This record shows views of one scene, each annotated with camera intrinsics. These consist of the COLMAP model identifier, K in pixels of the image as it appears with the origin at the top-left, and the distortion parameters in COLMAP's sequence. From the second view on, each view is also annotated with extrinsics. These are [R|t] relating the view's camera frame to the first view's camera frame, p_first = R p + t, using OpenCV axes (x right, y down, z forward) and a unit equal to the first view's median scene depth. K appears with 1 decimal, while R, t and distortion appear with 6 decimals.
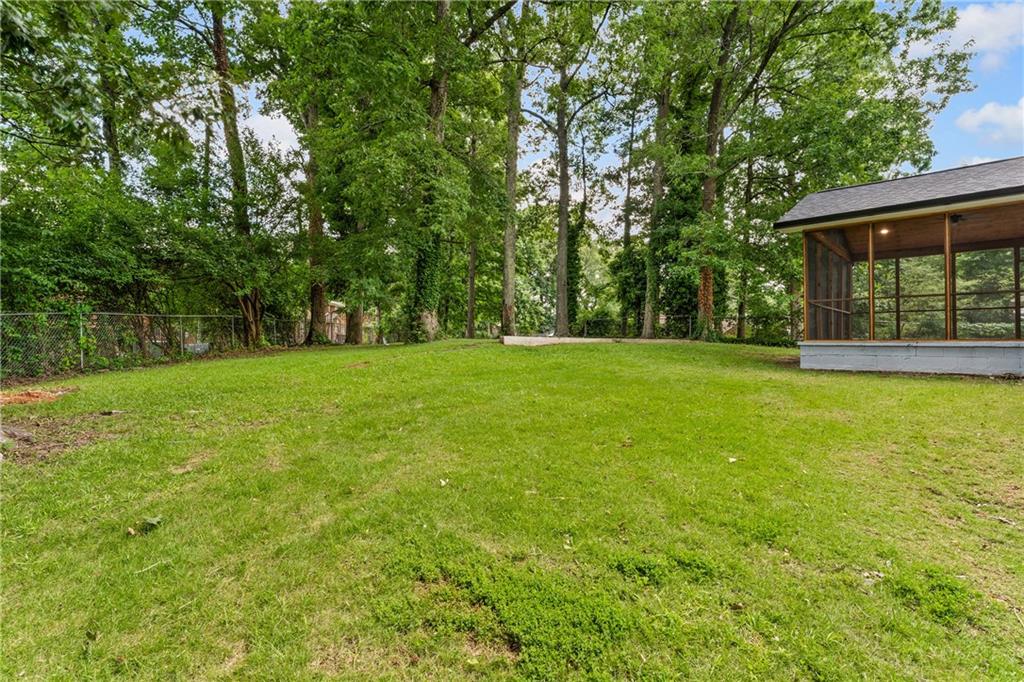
lens RADIAL K [[498.6, 0, 512.7], [0, 498.6, 339.0], [0, 0, 1]] dist [-0.001961, -0.001233]
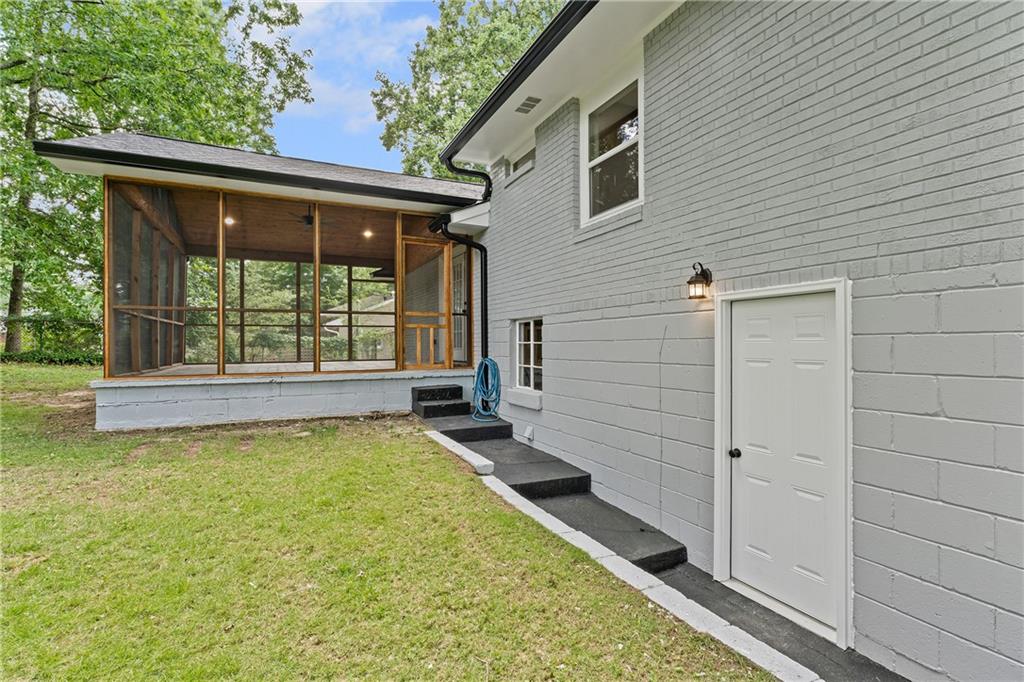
lens RADIAL K [[498.6, 0, 513.3], [0, 498.6, 342.2], [0, 0, 1]] dist [-0.001961, -0.001233]
pose [[0.369865, 0.007358, 0.929057, 0.195865], [-0.005897, 0.999967, -0.005573, -0.029018], [-0.929067, -0.003418, 0.369896, 0.306800]]
